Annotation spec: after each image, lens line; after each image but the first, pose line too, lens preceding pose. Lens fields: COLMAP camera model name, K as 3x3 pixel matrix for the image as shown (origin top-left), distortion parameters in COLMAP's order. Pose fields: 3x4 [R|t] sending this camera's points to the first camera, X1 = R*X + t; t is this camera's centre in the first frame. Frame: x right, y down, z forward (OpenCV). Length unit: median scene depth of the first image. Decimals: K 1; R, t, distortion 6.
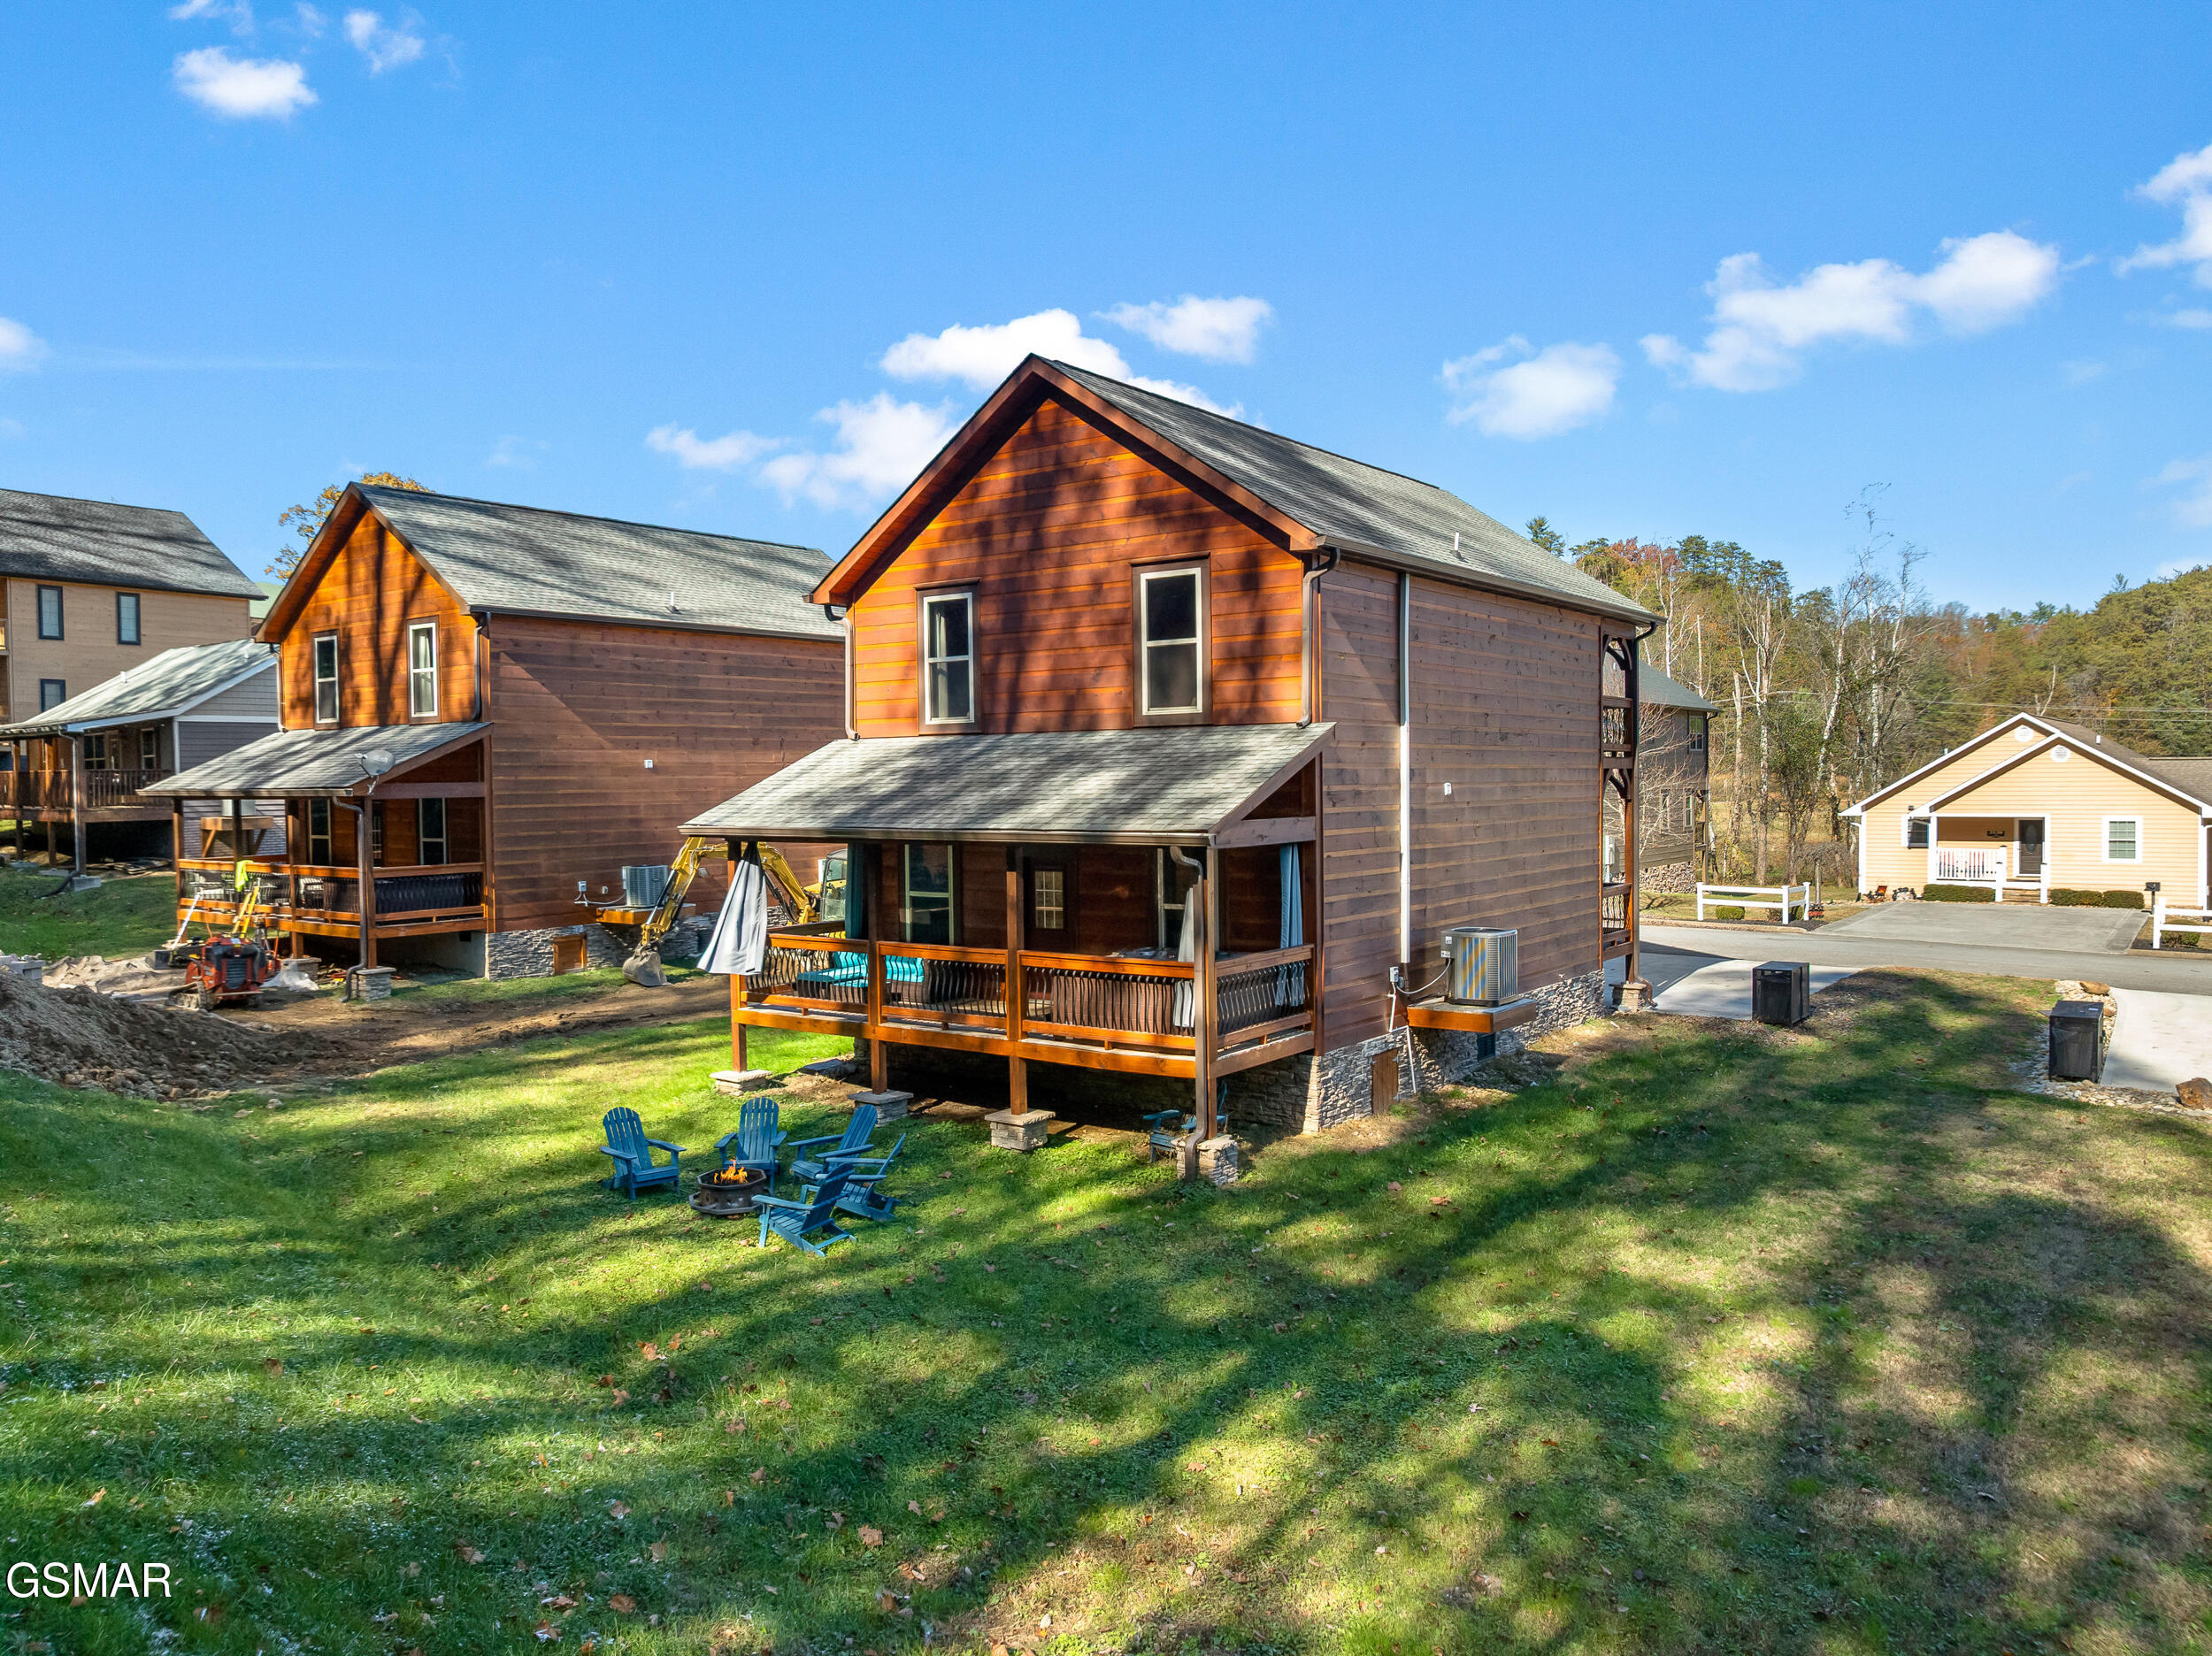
lens RADIAL K [[1570.5, 0, 1155.4], [0, 1570.5, 817.7], [0, 0, 1]] dist [-0.034397, 0.001058]
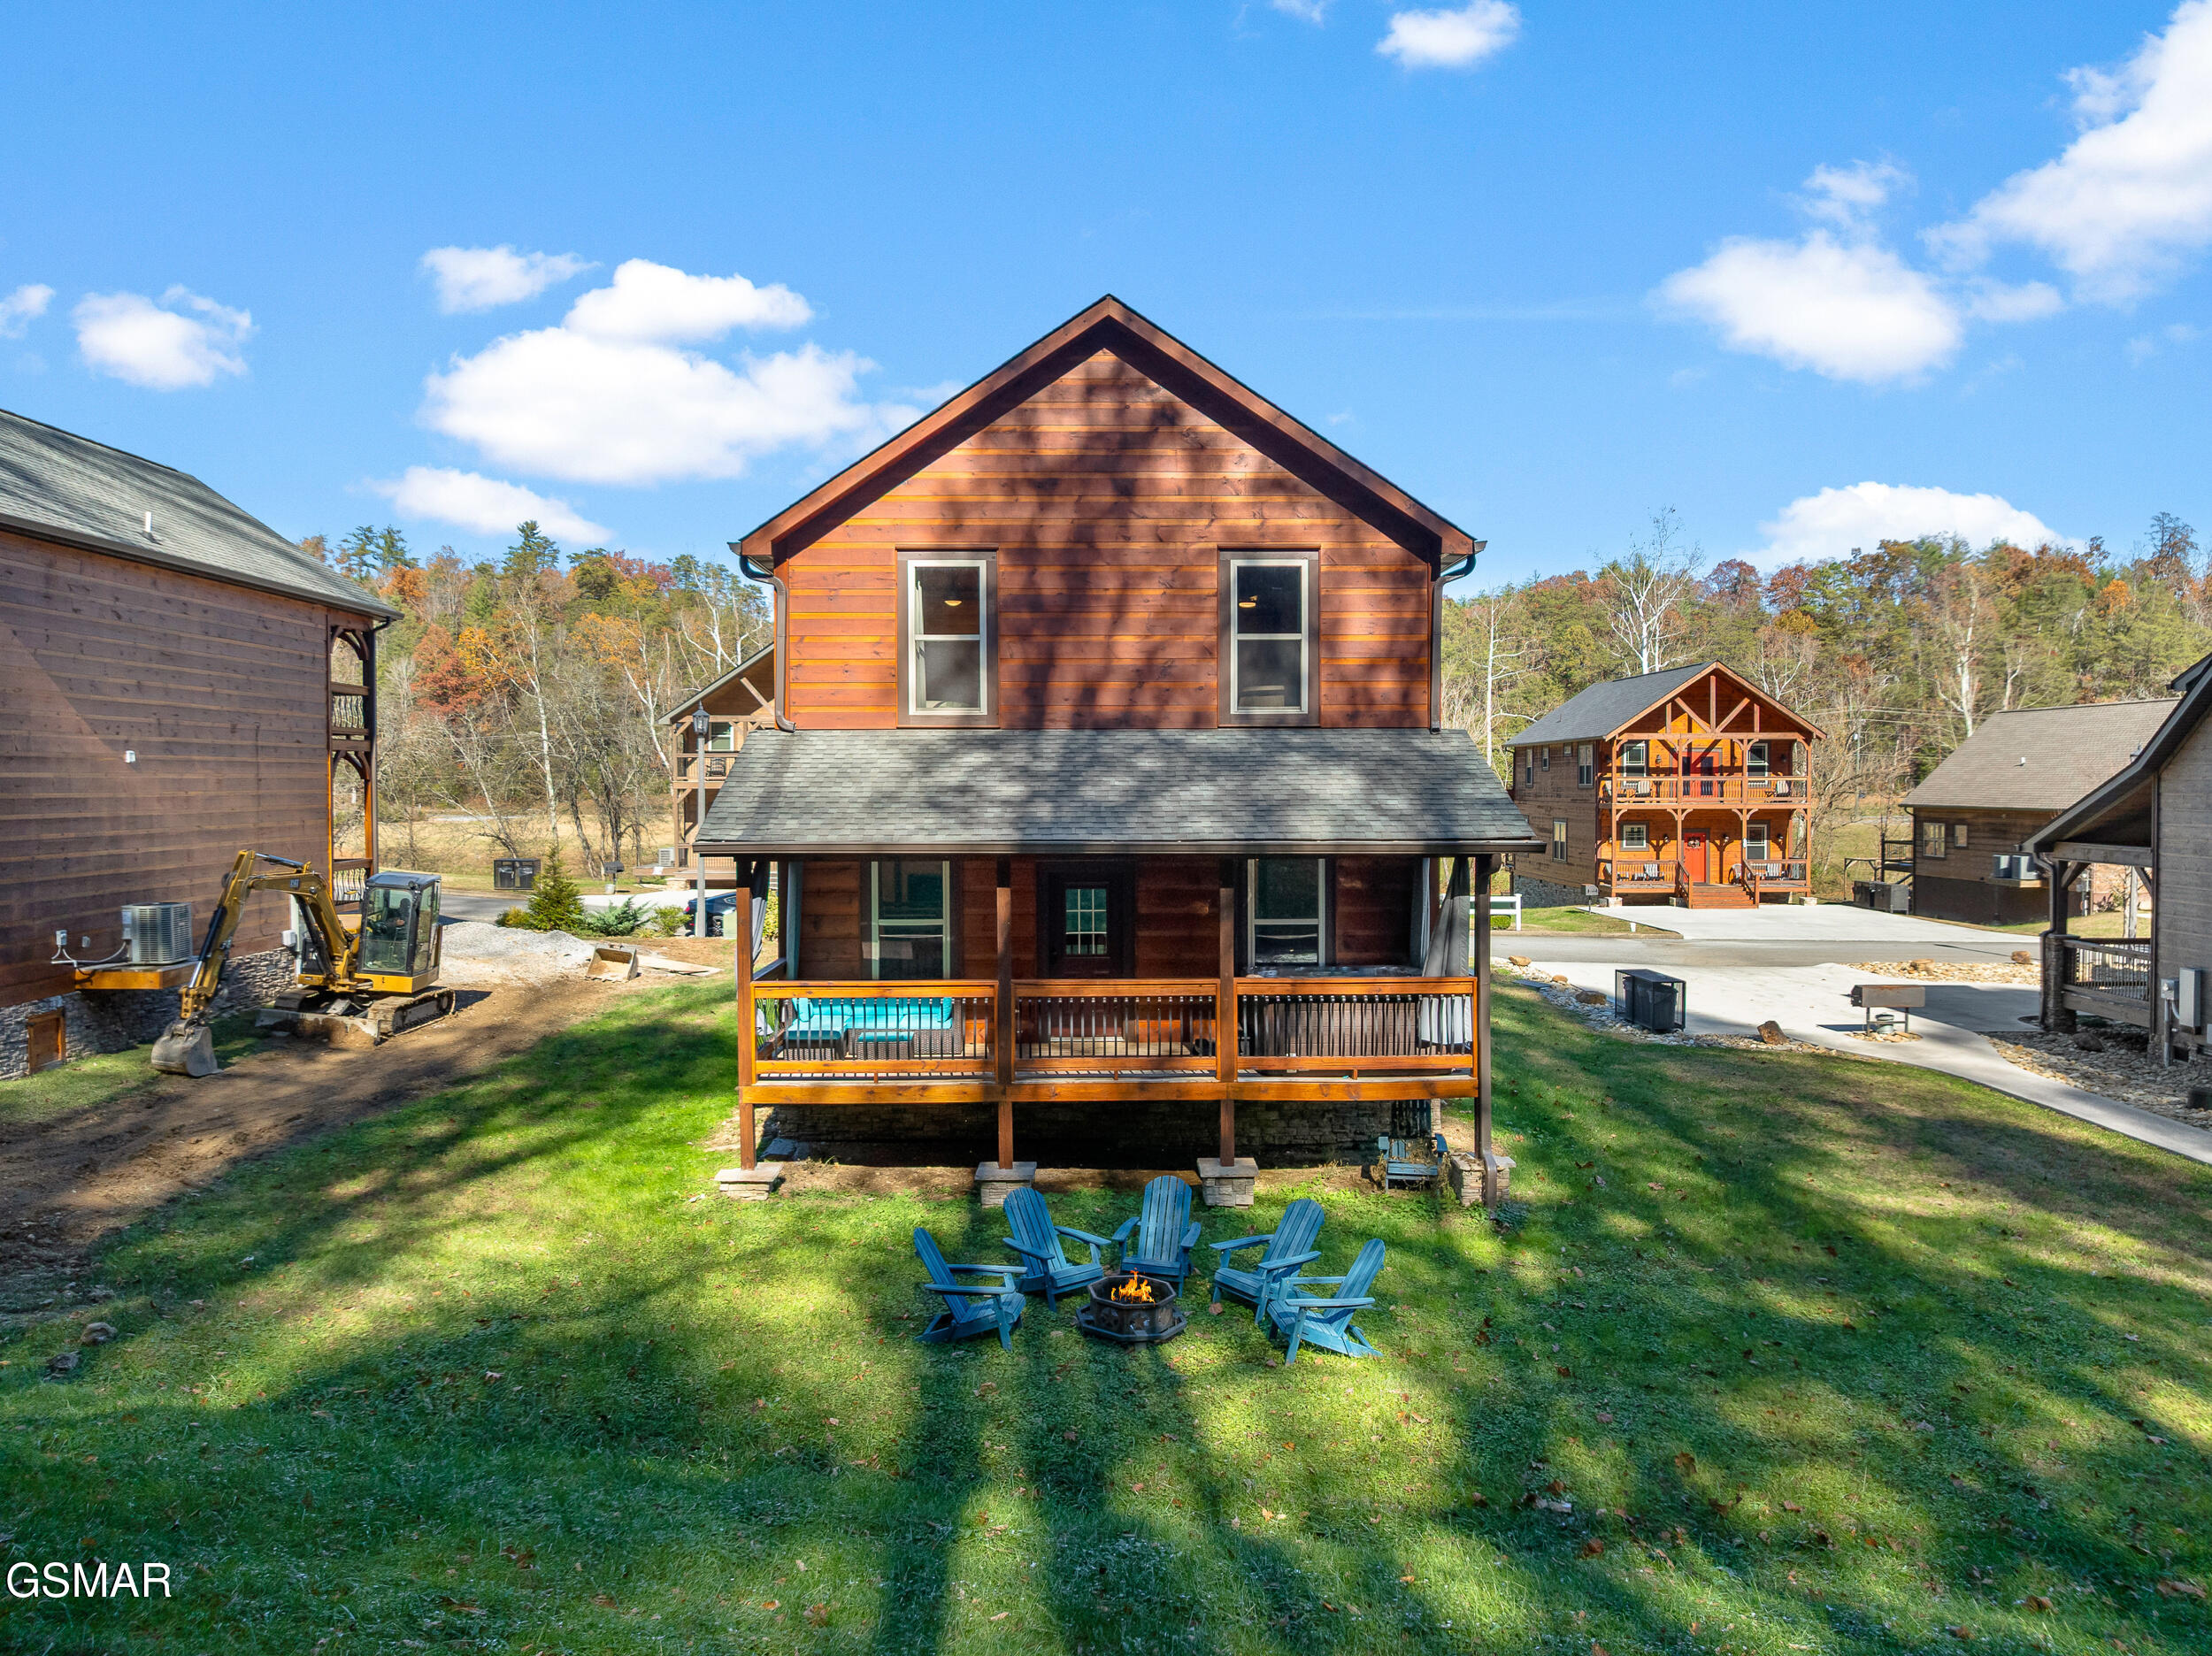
lens RADIAL K [[1570.5, 0, 1155.4], [0, 1570.5, 817.7], [0, 0, 1]] dist [-0.034397, 0.001058]
pose [[0.803707, -0.001290, 0.595024, -0.555026], [0.007217, 0.999945, -0.007581, 0.001336], [-0.594982, 0.010387, 0.803672, 0.277134]]
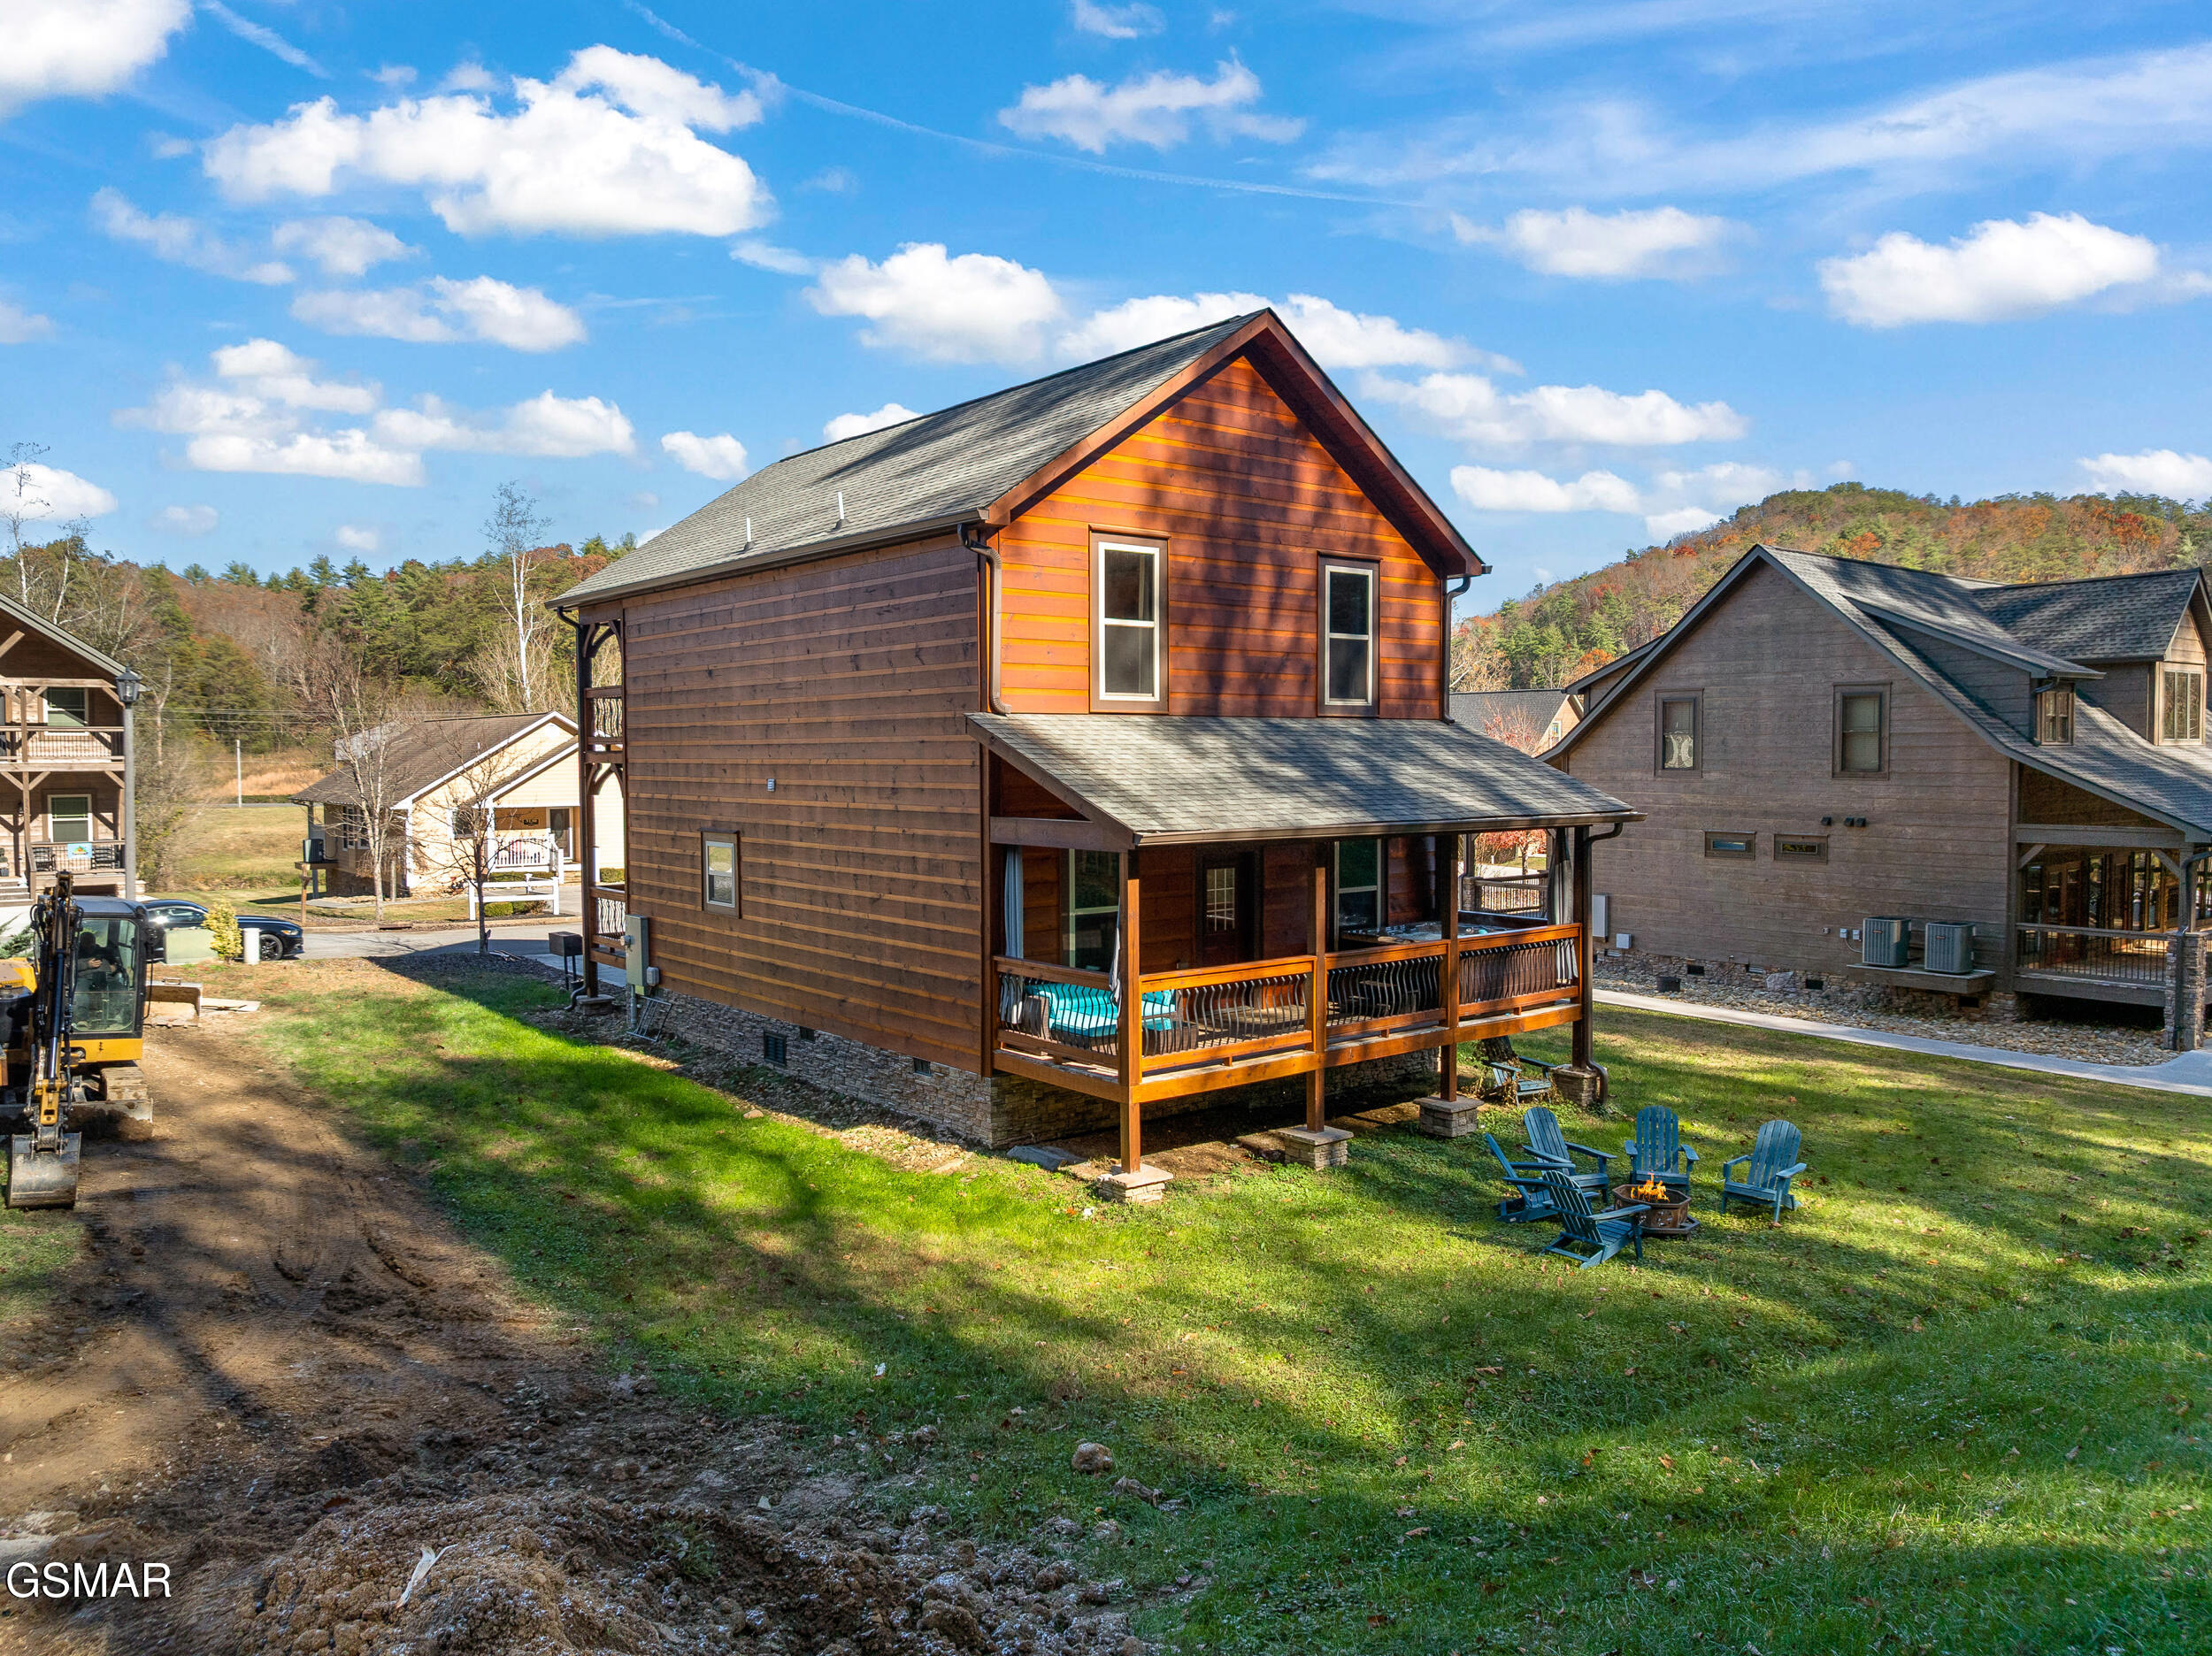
lens RADIAL K [[1566.4, 0, 1106.0], [0, 1566.4, 828.0], [0, 0, 1]] dist [-0.096846, 0.000115]
pose [[0.287223, -0.032873, 0.957300, -0.958624], [0.027179, 0.999288, 0.026160, -0.015424], [-0.957478, 0.018505, 0.287912, 0.801689]]
